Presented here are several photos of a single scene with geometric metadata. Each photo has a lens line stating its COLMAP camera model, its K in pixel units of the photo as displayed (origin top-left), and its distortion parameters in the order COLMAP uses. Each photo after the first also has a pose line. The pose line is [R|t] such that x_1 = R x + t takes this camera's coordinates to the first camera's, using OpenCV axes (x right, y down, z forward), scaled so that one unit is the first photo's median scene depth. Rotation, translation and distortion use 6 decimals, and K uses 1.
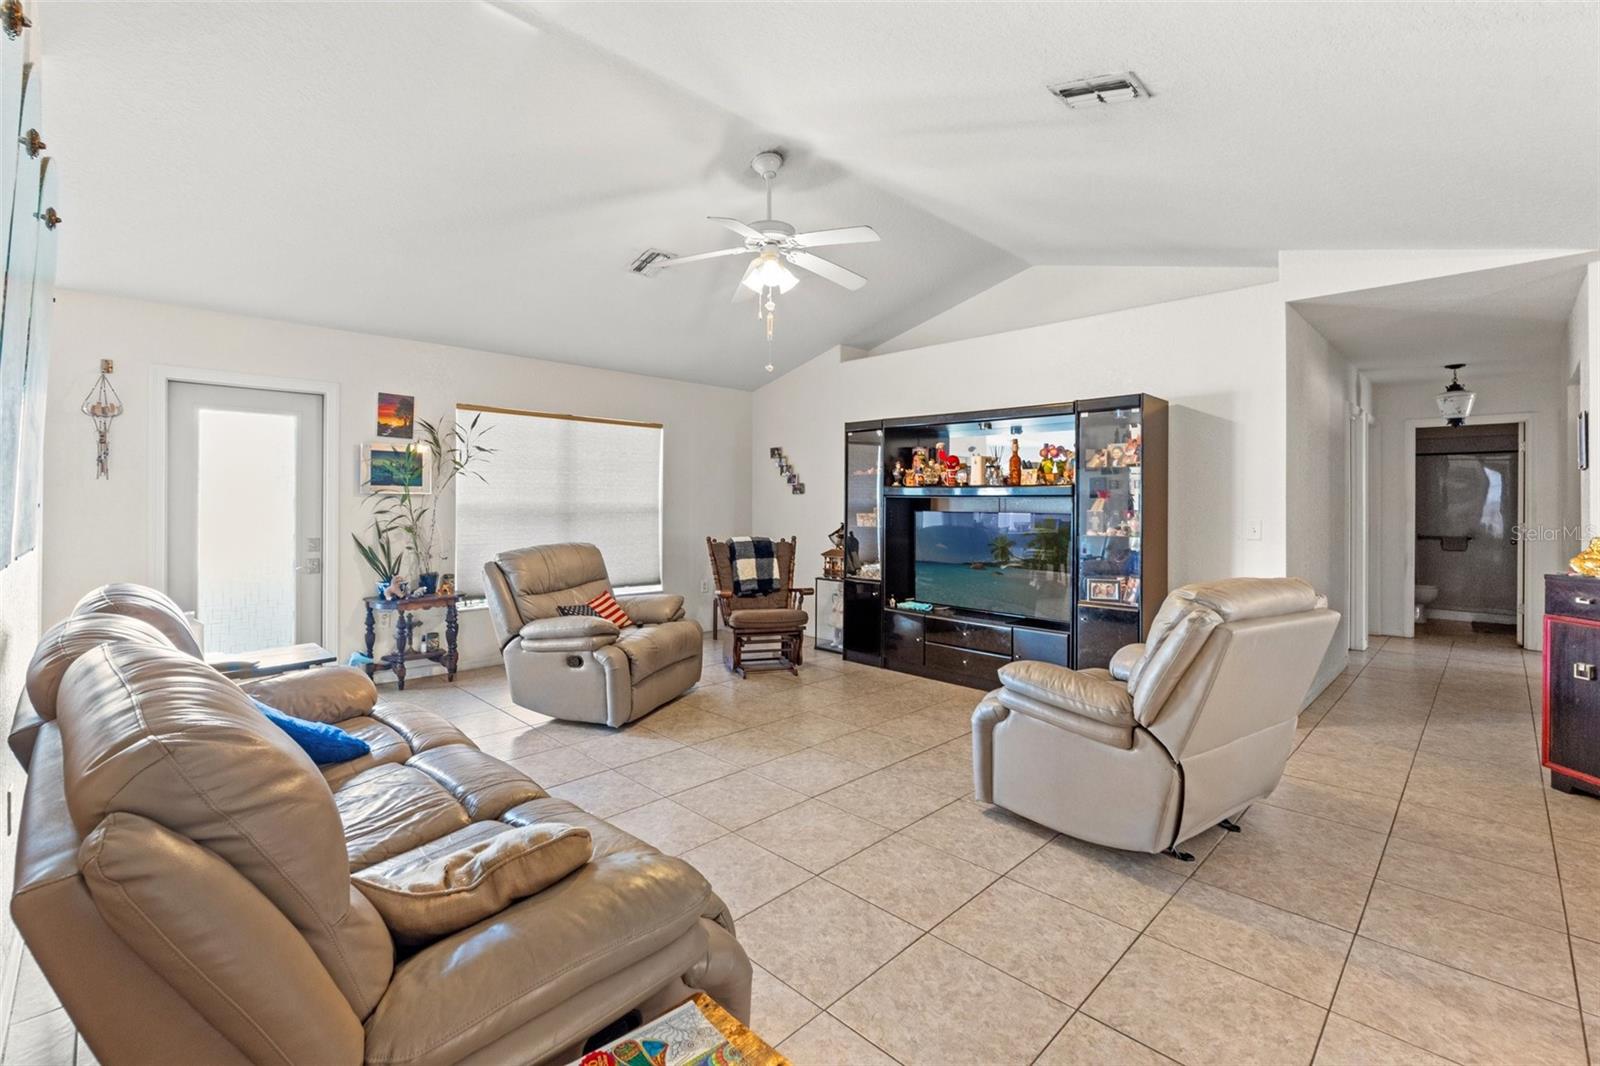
lens RADIAL K [[692.9, 0, 798.3], [0, 692.9, 503.9], [0, 0, 1]] dist [-0.004286, 0.000049]
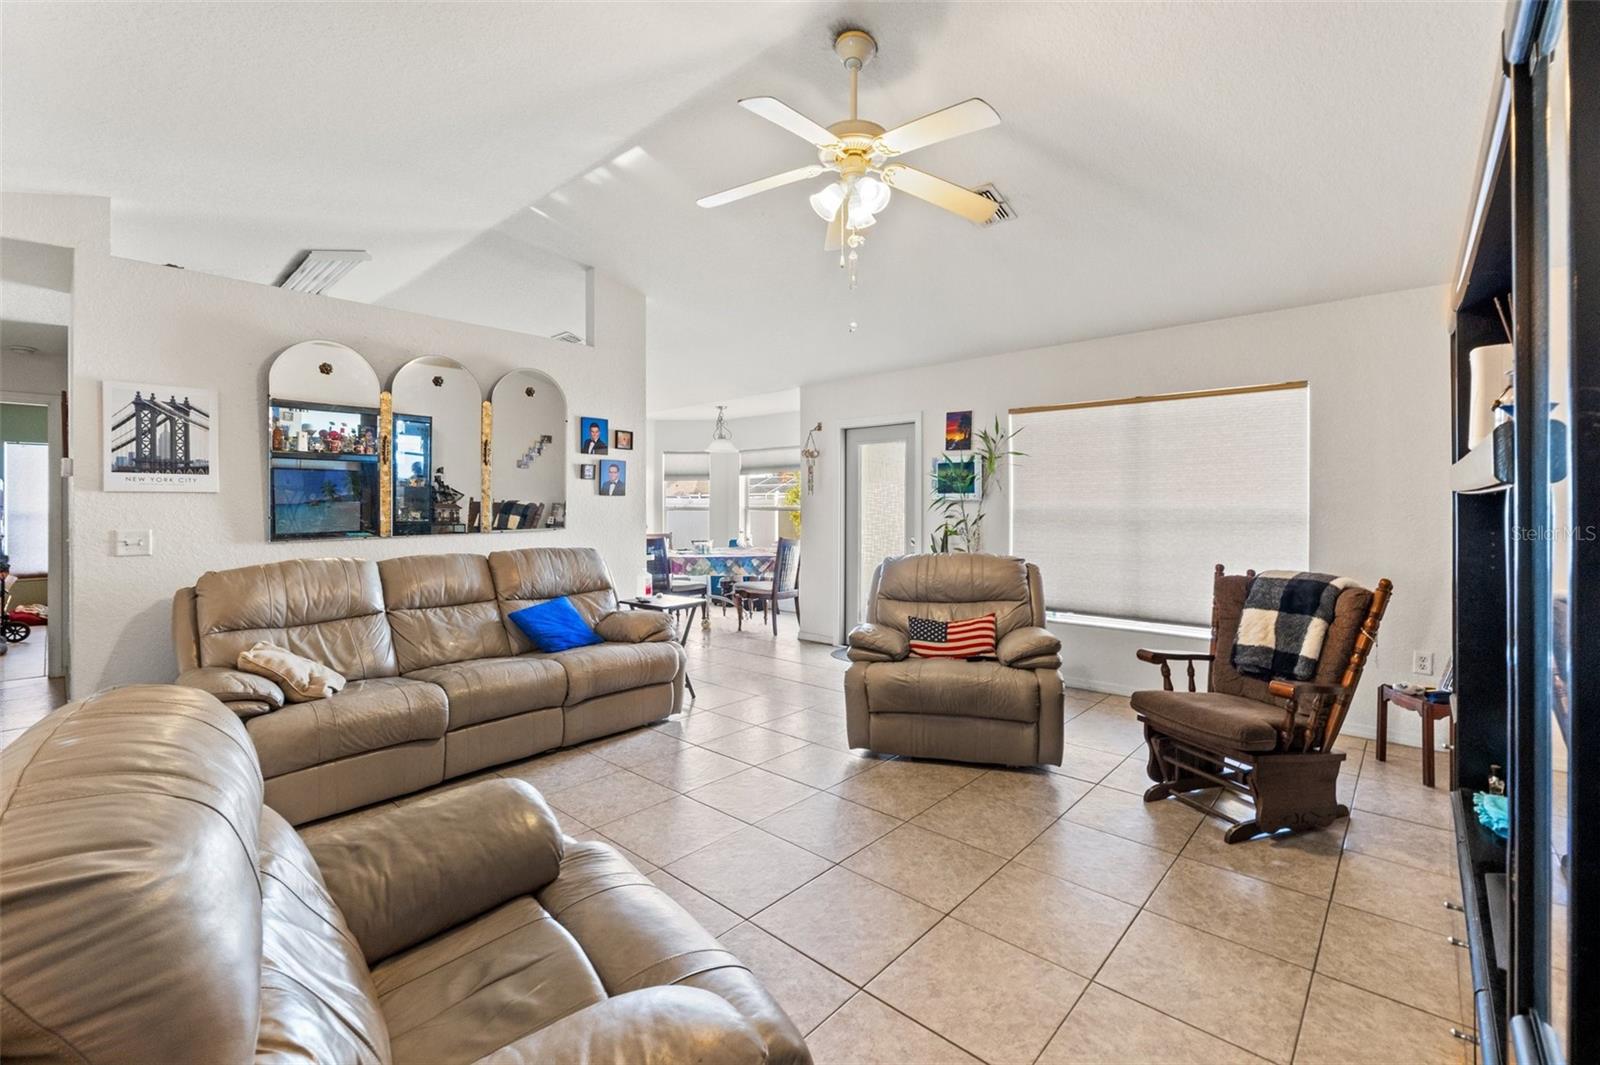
lens RADIAL K [[692.9, 0, 809.2], [0, 692.9, 504.2], [0, 0, 1]] dist [-0.004286, 0.000049]
pose [[0.055238, -0.005015, -0.998461, 0.525125], [0.001026, 0.999987, -0.004965, -0.002824], [0.998473, -0.000750, 0.055242, 0.697613]]
